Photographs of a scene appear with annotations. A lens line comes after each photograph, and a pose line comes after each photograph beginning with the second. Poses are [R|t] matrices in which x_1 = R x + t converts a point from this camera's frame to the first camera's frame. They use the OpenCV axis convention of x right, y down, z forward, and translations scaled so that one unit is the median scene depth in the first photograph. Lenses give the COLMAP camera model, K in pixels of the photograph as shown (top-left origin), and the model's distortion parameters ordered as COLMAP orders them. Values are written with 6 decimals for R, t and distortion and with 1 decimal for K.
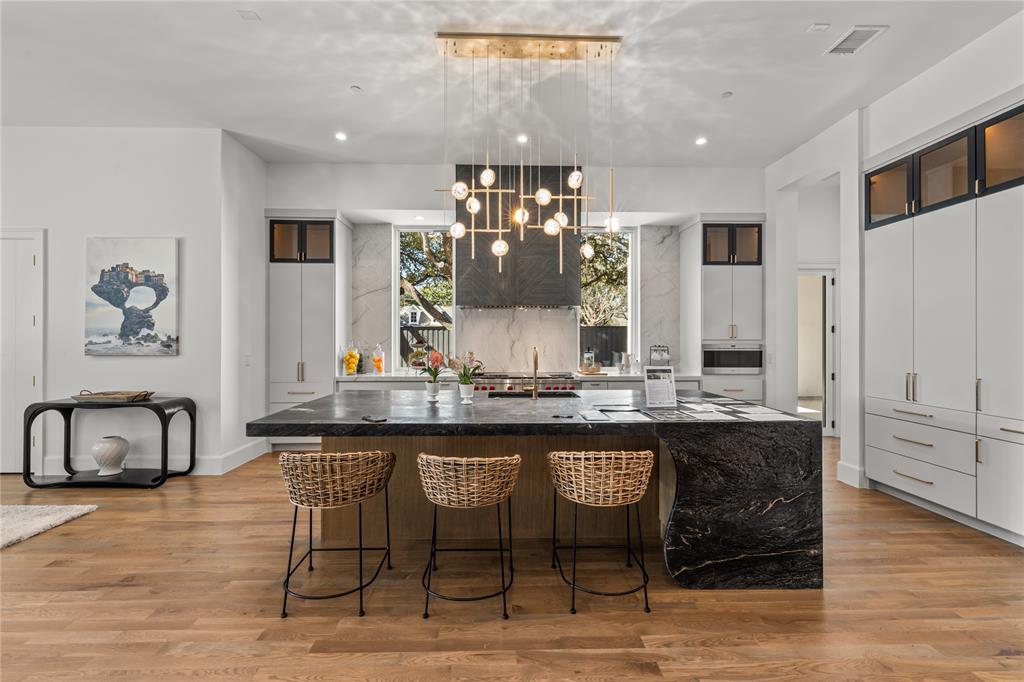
lens RADIAL K [[415.9, 0, 507.5], [0, 415.9, 339.2], [0, 0, 1]] dist [-0.000996, -0.000087]
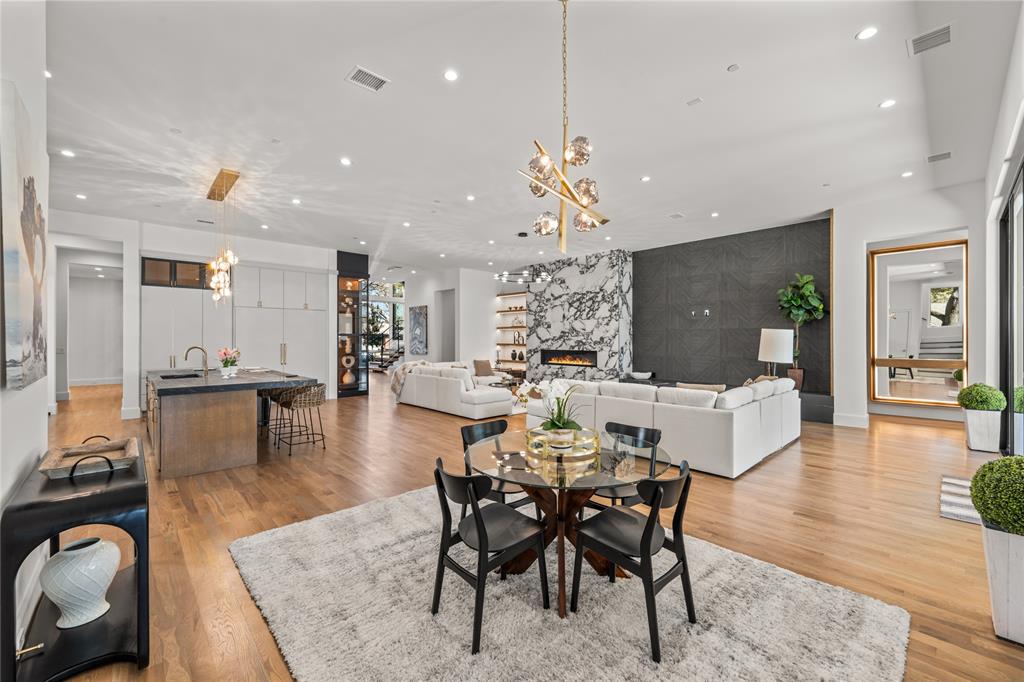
lens RADIAL K [[415.9, 0, 511.8], [0, 415.9, 340.9], [0, 0, 1]] dist [-0.000996, -0.000087]
pose [[-0.661325, -0.001856, 0.750097, -1.856276], [-0.002299, 0.999997, 0.000447, -0.008751], [-0.750096, -0.001429, -0.661328, 1.049520]]
